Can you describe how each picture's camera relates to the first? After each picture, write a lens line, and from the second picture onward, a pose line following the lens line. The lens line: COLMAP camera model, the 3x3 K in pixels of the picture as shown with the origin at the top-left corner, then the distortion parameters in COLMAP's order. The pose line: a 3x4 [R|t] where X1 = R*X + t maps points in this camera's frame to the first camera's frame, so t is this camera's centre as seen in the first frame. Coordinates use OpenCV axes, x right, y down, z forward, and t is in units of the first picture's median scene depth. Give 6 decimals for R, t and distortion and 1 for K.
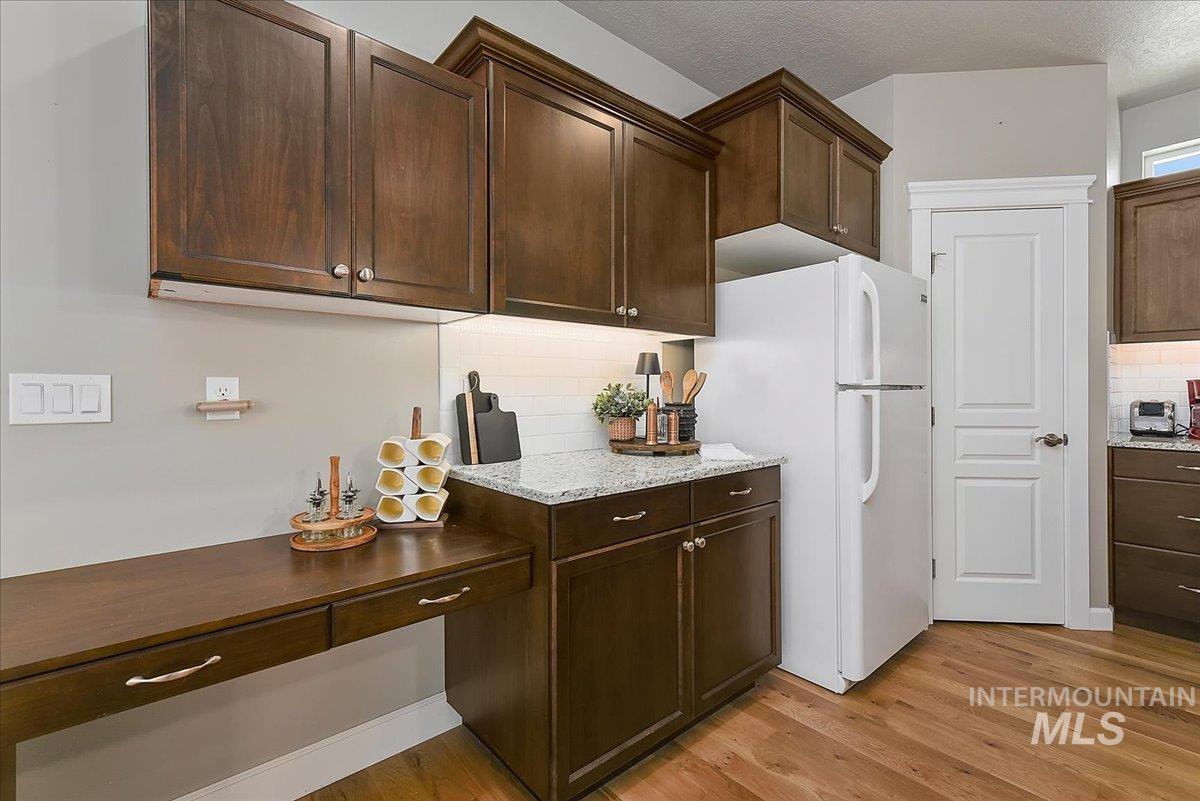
lens RADIAL K [[525.2, 0, 598.9], [0, 525.2, 390.5], [0, 0, 1]] dist [0.000575, -0.002690]
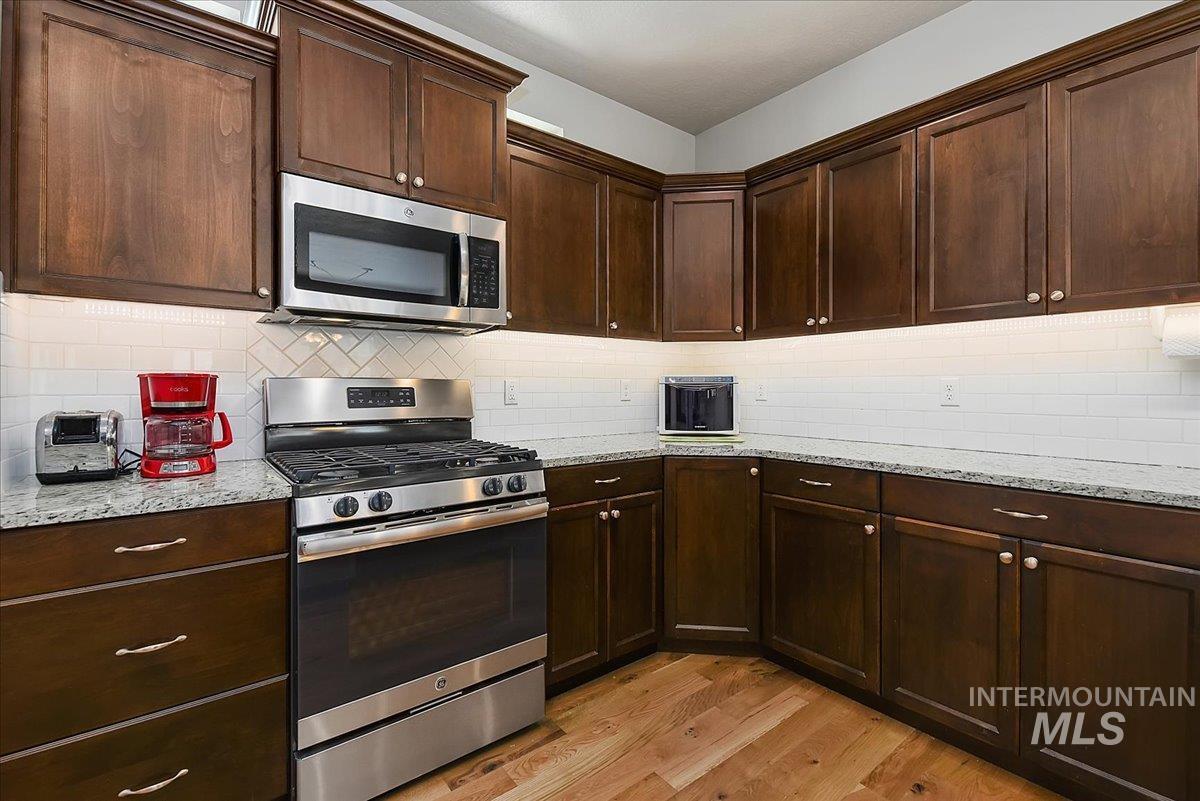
lens RADIAL K [[525.2, 0, 596.4], [0, 525.2, 388.7], [0, 0, 1]] dist [0.000575, -0.002690]
pose [[0.031384, 0.002570, 0.999504, 0.602148], [-0.000012, 0.999997, -0.002571, -0.002634], [-0.999507, 0.000069, 0.031384, 0.512368]]
